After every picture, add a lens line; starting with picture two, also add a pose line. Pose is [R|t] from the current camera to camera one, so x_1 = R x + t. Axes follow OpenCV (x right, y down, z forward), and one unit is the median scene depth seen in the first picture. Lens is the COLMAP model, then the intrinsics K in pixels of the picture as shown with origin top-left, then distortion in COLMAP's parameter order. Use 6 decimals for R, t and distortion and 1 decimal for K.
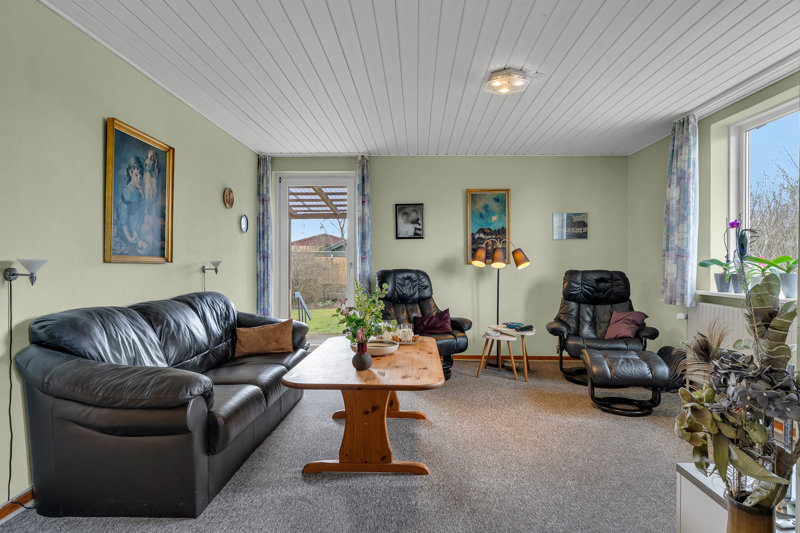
lens RADIAL K [[433.3, 0, 400.0], [0, 433.3, 266.5], [0, 0, 1]] dist [-0.001340, -0.000449]
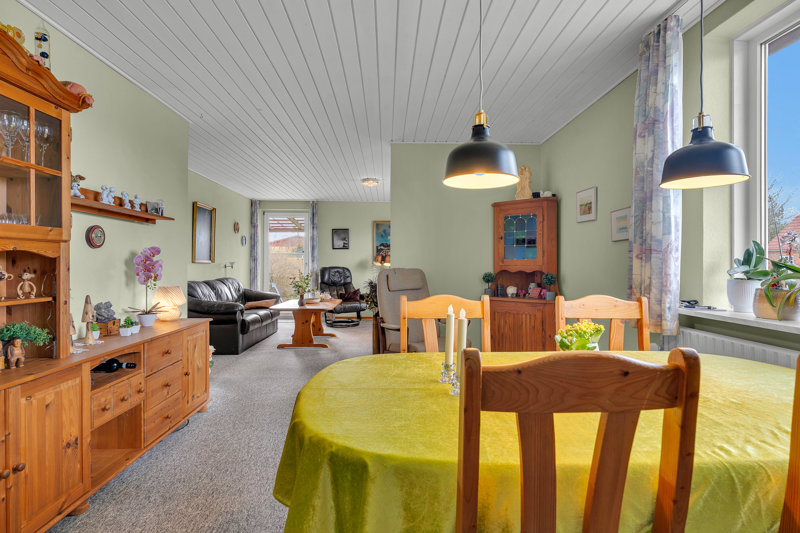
lens RADIAL K [[433.3, 0, 400.0], [0, 433.3, 266.5], [0, 0, 1]] dist [-0.001340, -0.000449]
pose [[0.998412, 0.002539, 0.056273, 0.171126], [-0.002546, 0.999997, 0.000060, 0.004548], [-0.056272, -0.000203, 0.998415, -0.775249]]
